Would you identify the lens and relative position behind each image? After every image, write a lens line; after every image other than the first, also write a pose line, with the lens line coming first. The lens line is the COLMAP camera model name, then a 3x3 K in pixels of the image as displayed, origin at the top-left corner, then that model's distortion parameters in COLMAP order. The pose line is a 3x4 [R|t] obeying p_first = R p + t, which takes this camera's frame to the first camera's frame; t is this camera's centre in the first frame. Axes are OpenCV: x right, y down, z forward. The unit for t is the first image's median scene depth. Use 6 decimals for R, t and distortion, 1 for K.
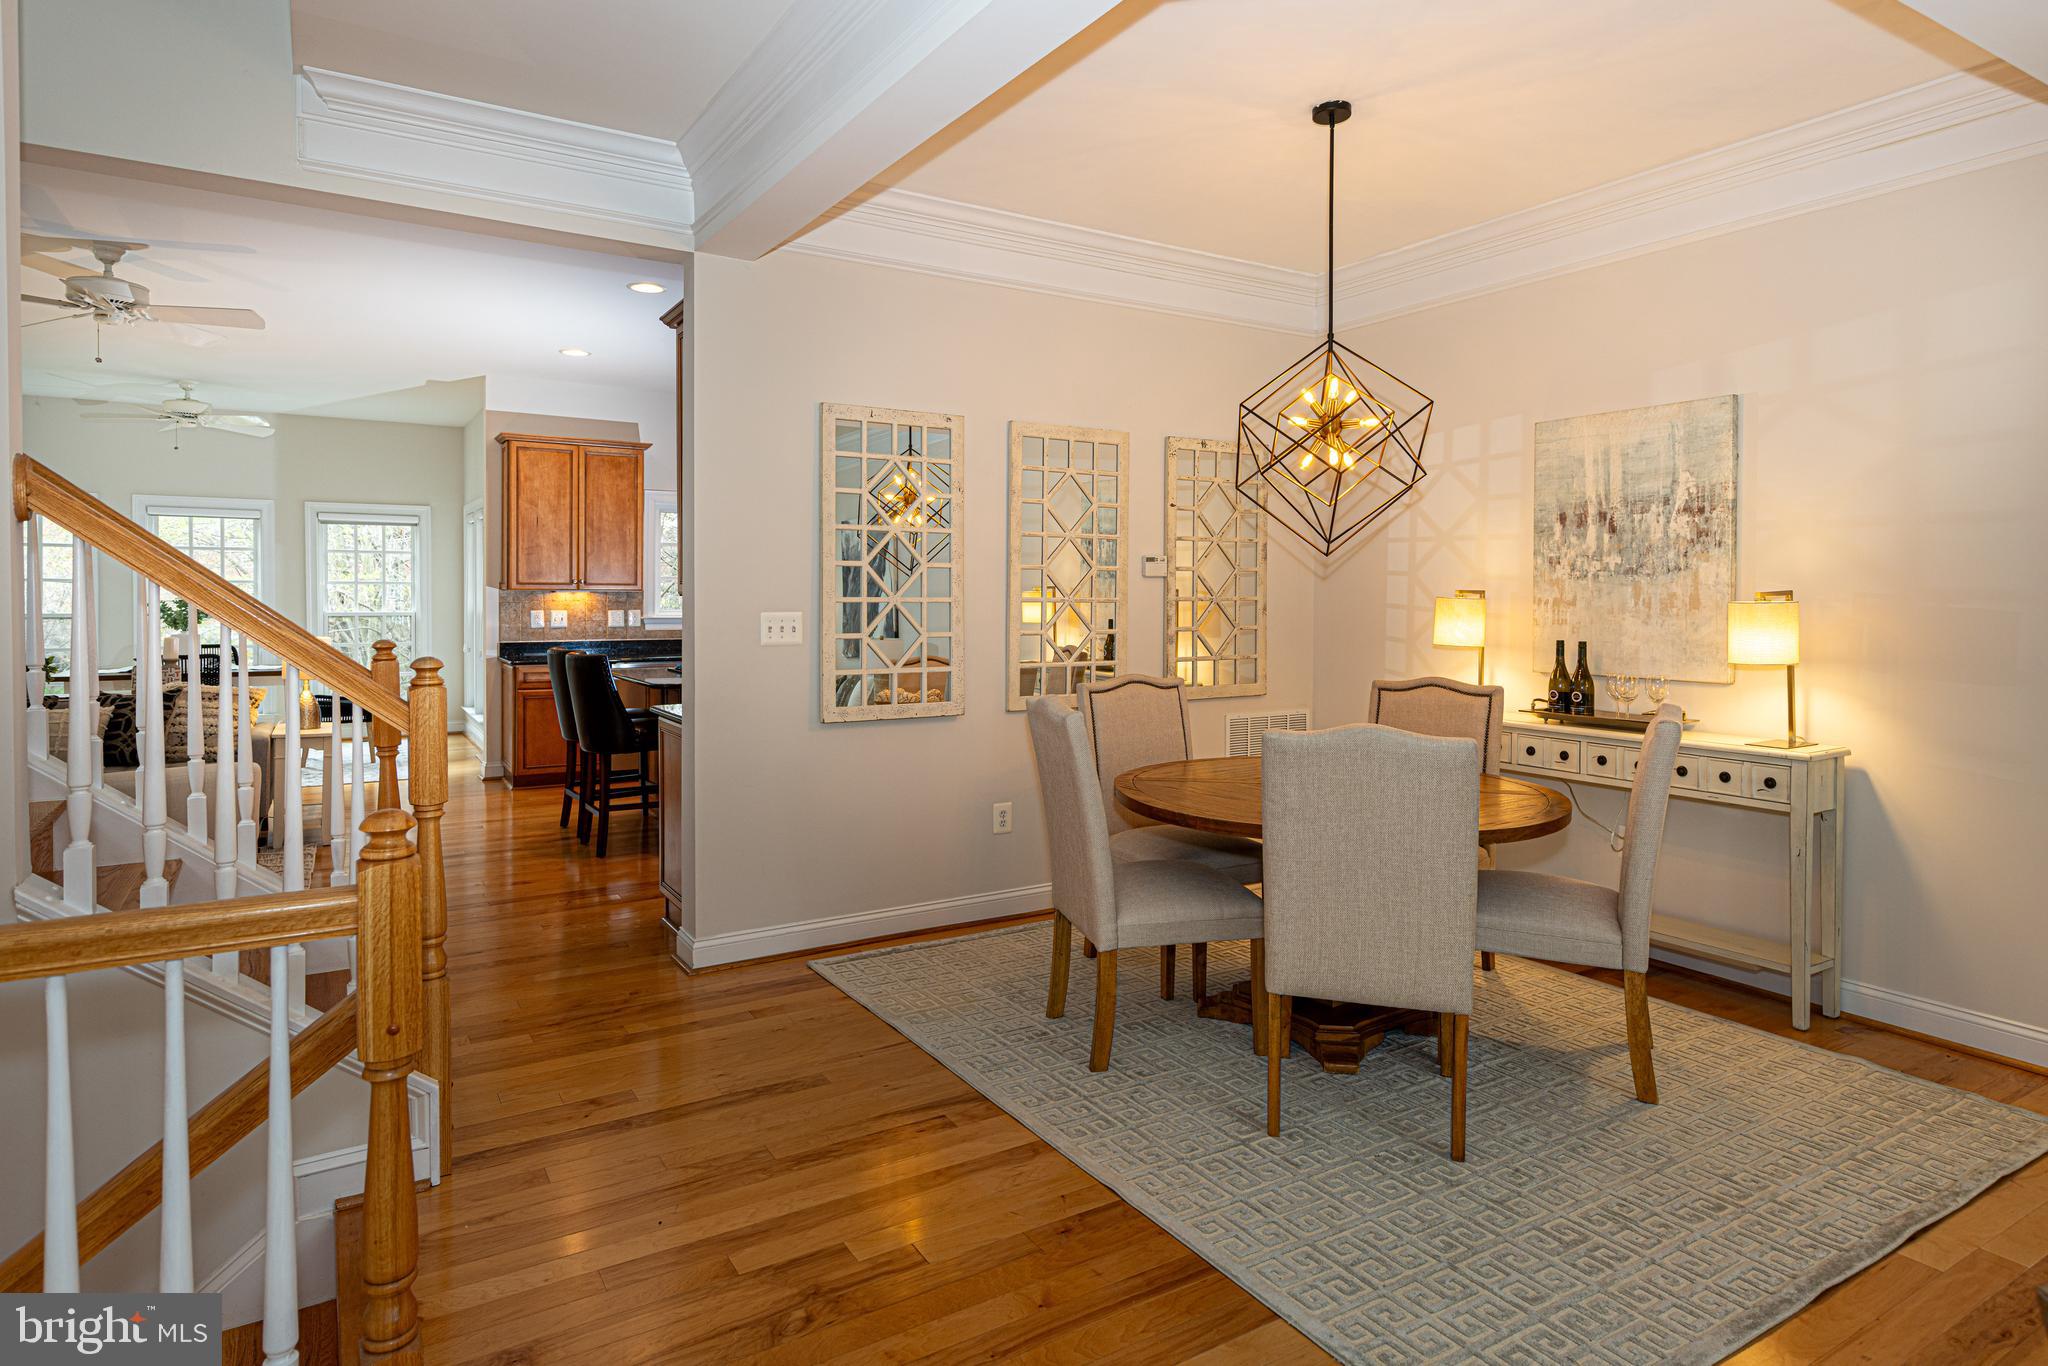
lens RADIAL K [[1137.3, 0, 1029.0], [0, 1137.3, 605.8], [0, 0, 1]] dist [0.000839, -0.000032]
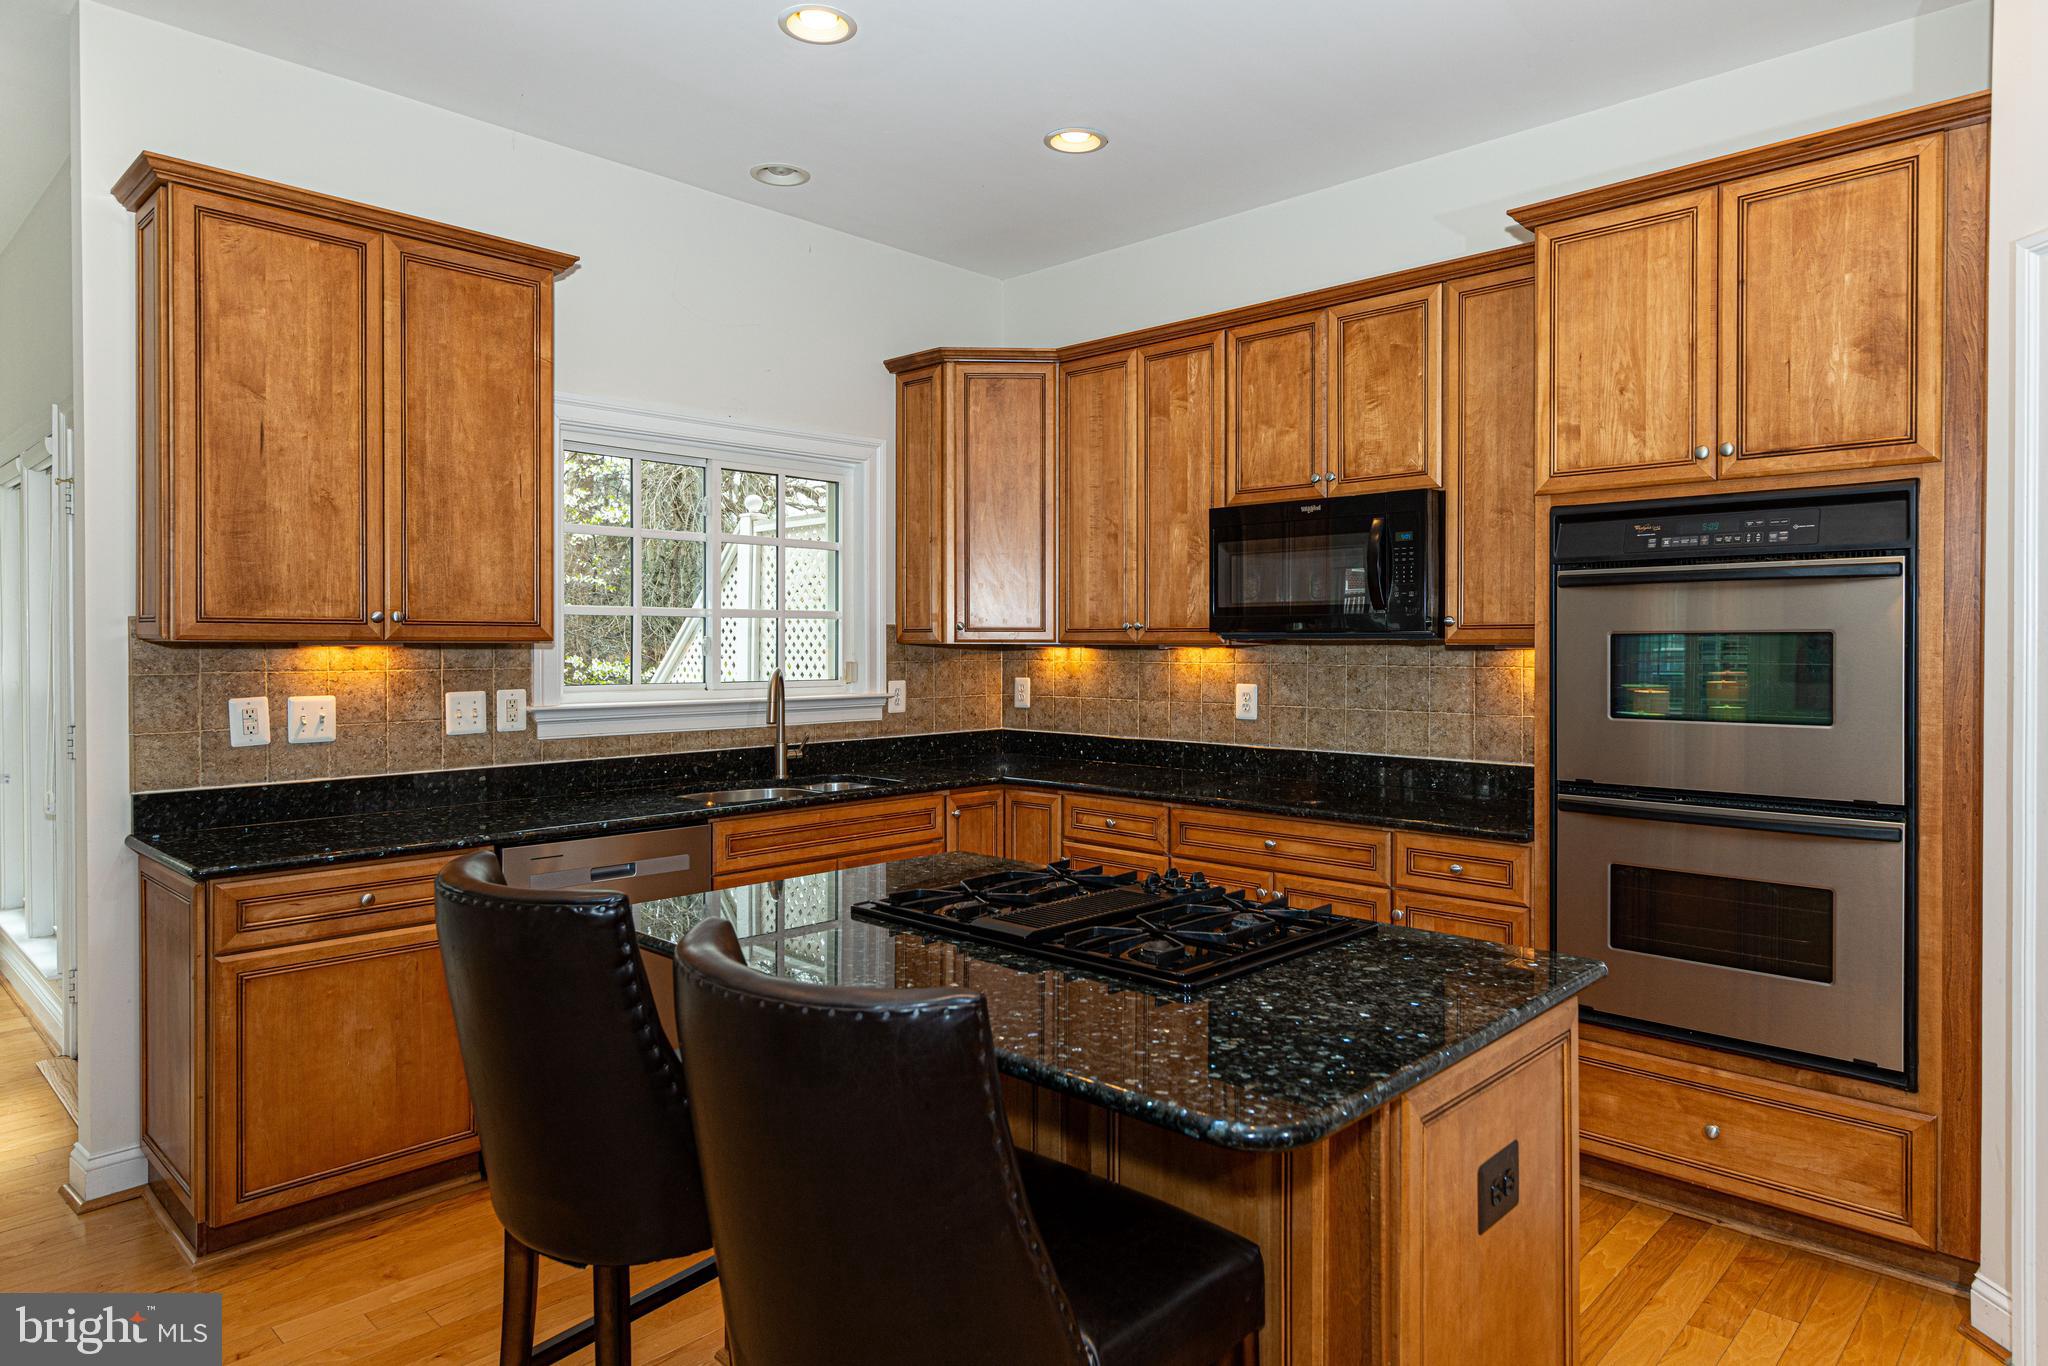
lens RADIAL K [[1214.9, 0, 1022.0], [0, 1214.9, 654.3], [0, 0, 1]] dist [-0.001724, -0.000520]
pose [[0.967347, -0.010572, 0.253235, -0.166140], [0.010013, 0.999944, 0.003498, -0.004926], [-0.253258, -0.000848, 0.967398, 0.322869]]
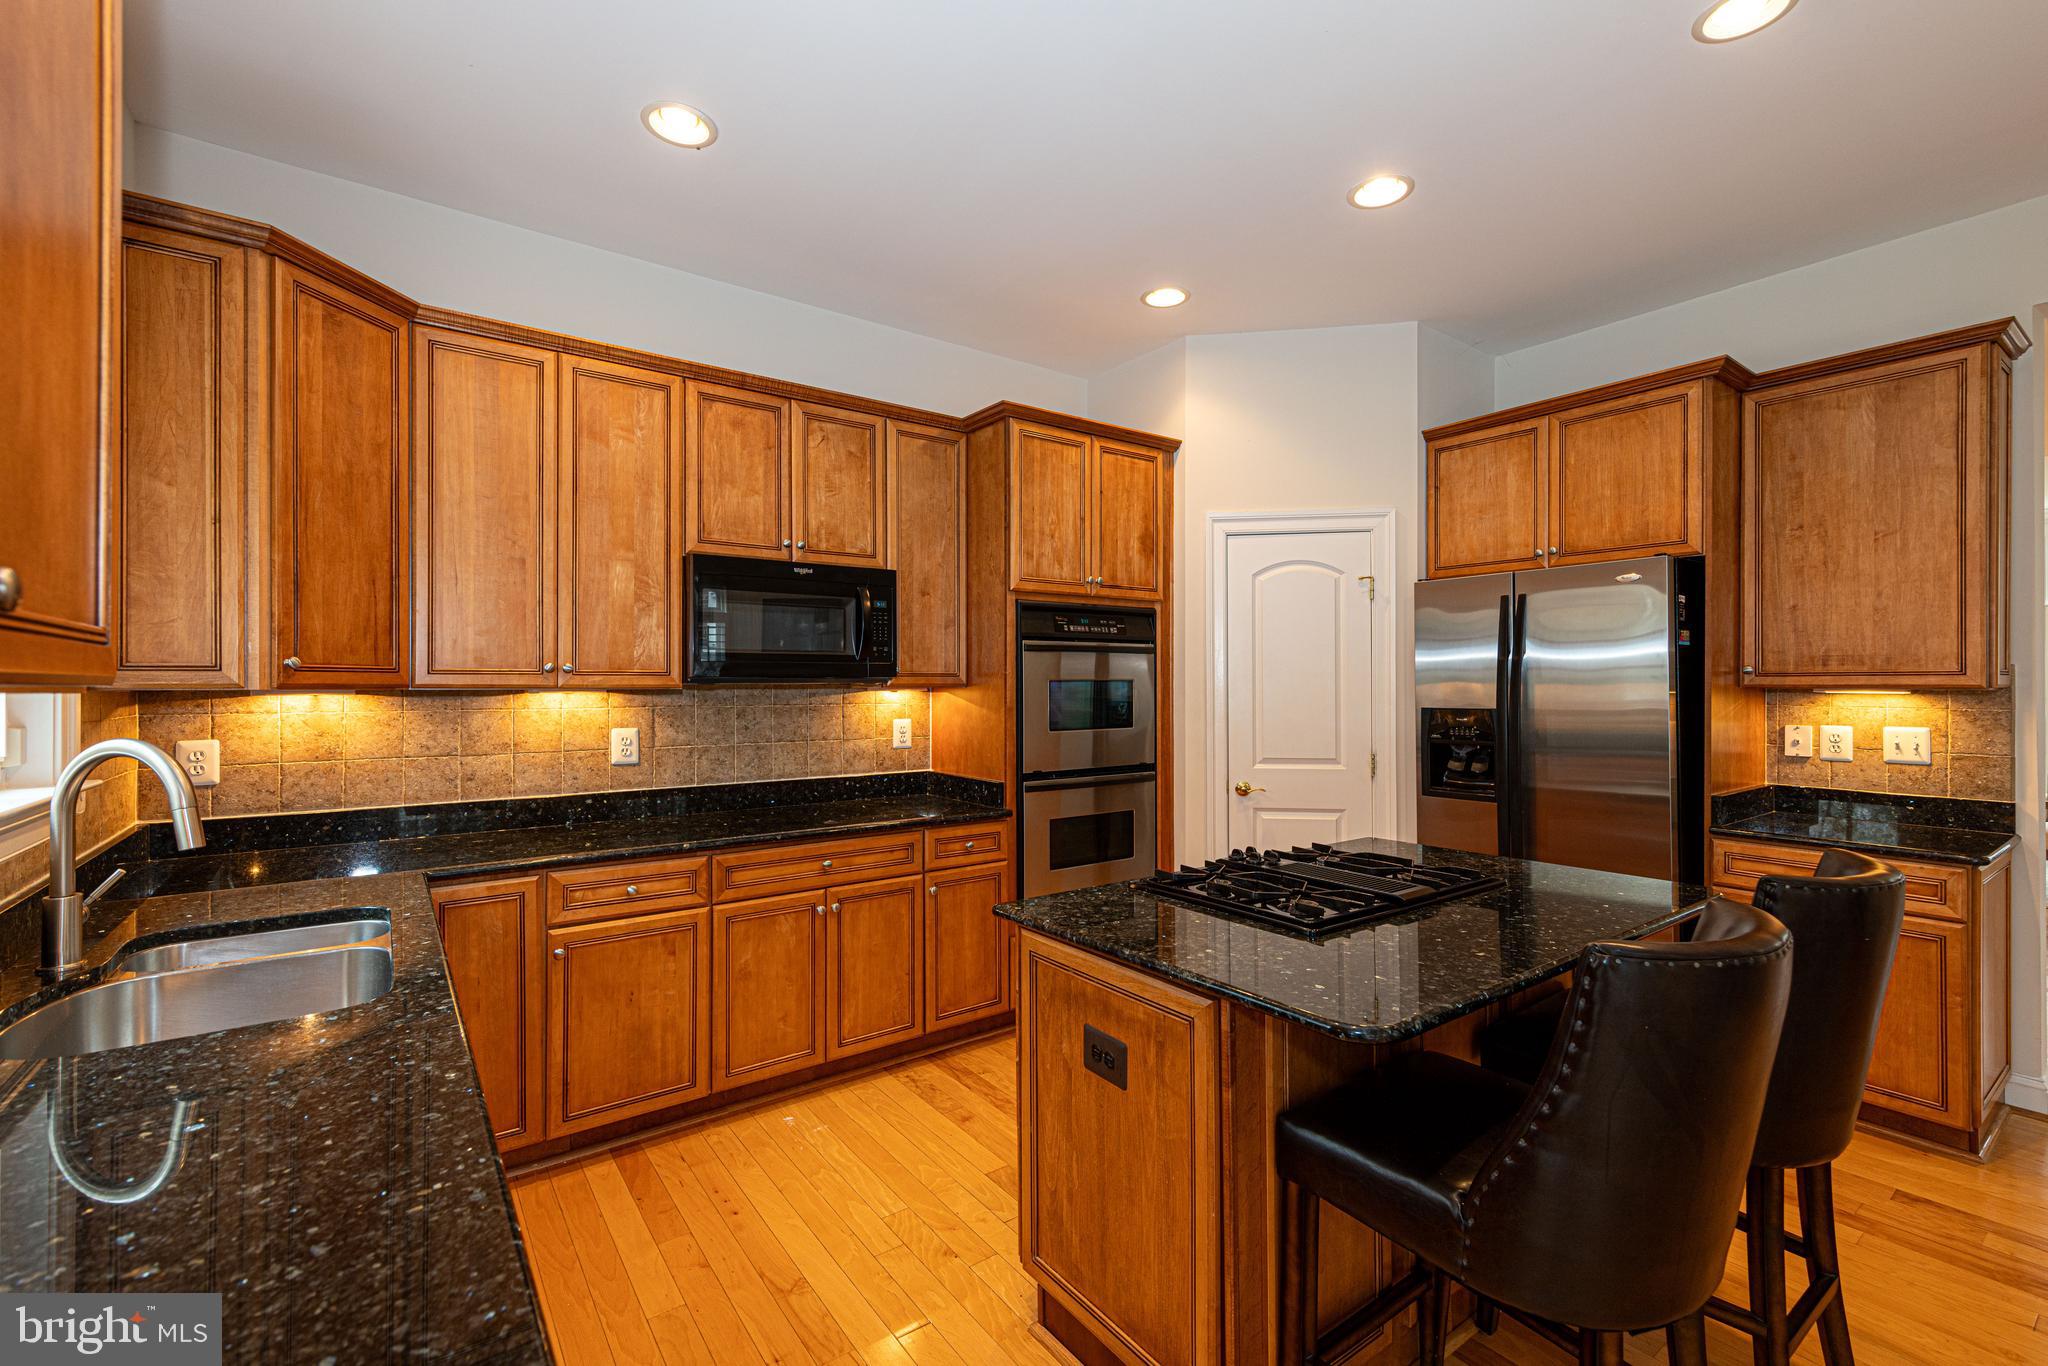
lens RADIAL K [[890.5, 0, 1037.5], [0, 890.5, 679.7], [0, 0, 1]] dist [0.000478, -0.000098]
pose [[-0.092650, -0.002724, 0.995695, -0.319991], [0.009072, 0.999952, 0.003580, -0.009465], [-0.995657, 0.009364, -0.092621, 0.631297]]
